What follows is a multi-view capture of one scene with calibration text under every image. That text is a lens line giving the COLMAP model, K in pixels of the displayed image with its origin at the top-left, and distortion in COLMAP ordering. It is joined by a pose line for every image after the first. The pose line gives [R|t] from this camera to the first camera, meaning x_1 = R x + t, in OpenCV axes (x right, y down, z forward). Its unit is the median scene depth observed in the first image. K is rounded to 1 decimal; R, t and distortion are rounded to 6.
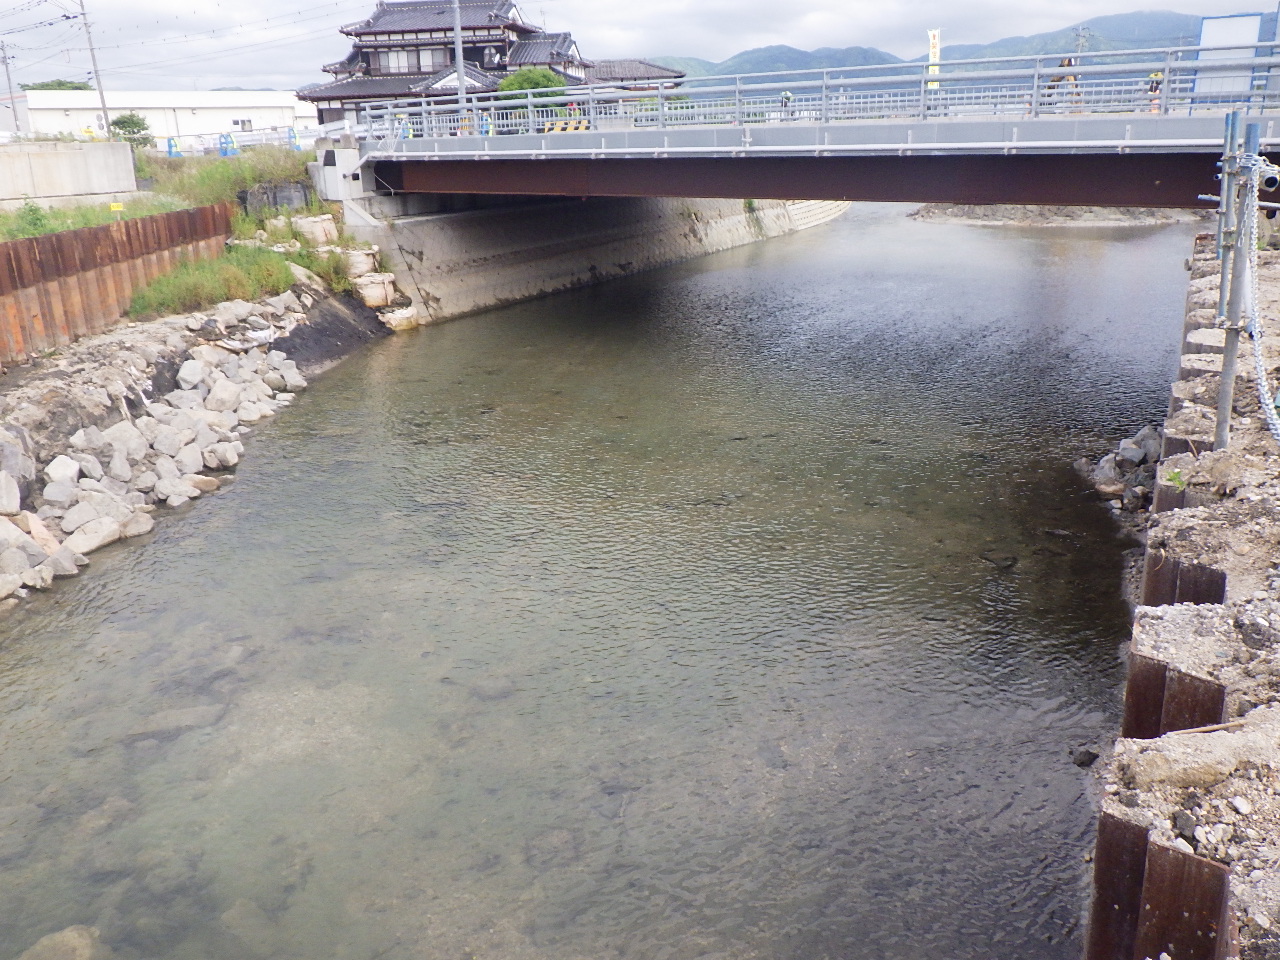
lens RADIAL K [[1048.9, 0, 620.5], [0, 1048.9, 477.5], [0, 0, 1]] dist [0.004093, -0.015267]
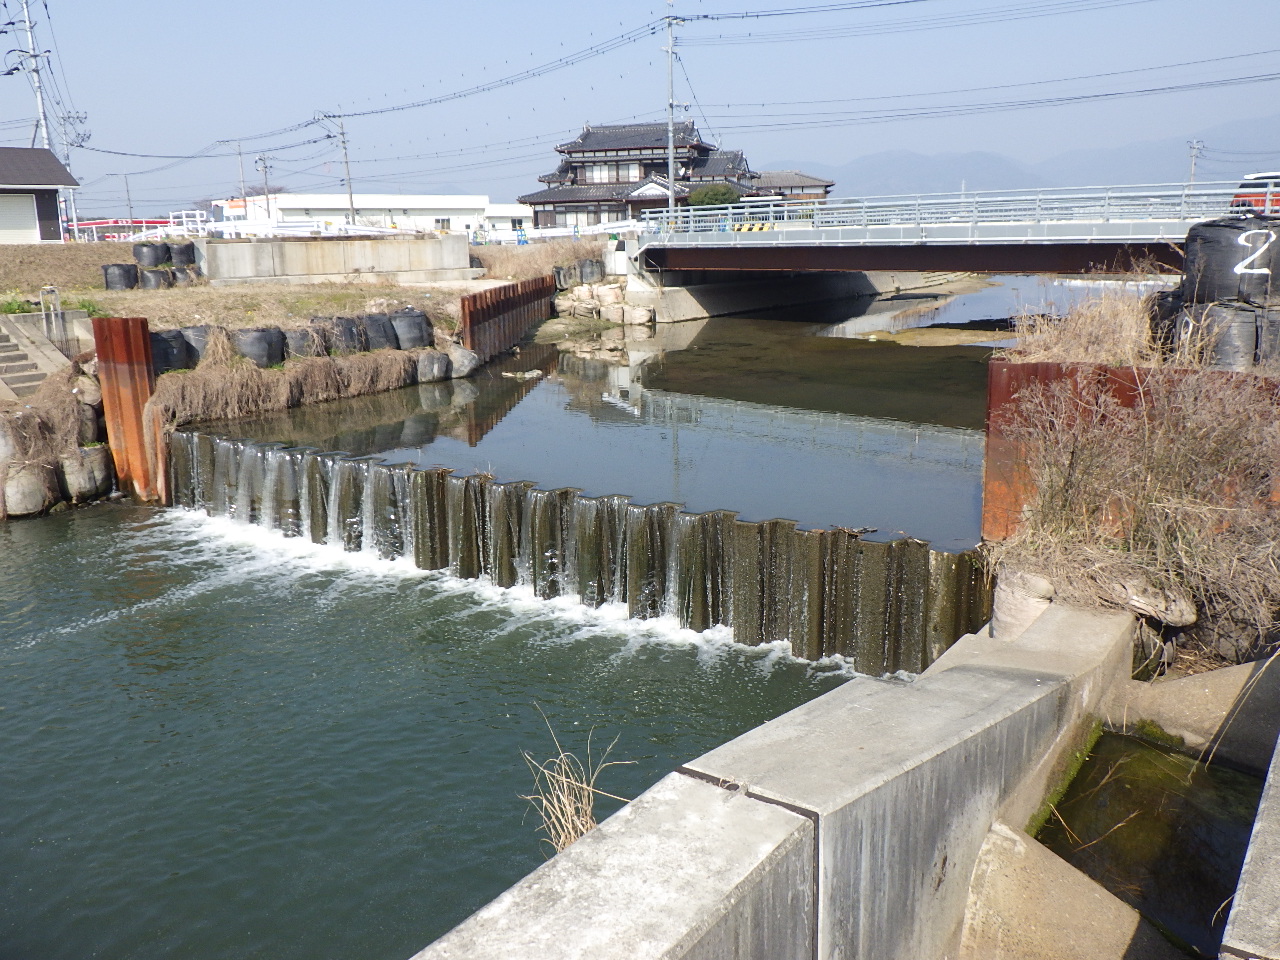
lens RADIAL K [[1047.5, 0, 640.0], [0, 1047.5, 480.0], [0, 0, 1]] dist [0.013126, -0.005981]
pose [[0.995711, 0.028445, -0.088033, -0.049031], [-0.035910, 0.995784, -0.084411, 0.062087], [0.085261, 0.087210, 0.992535, -0.182050]]
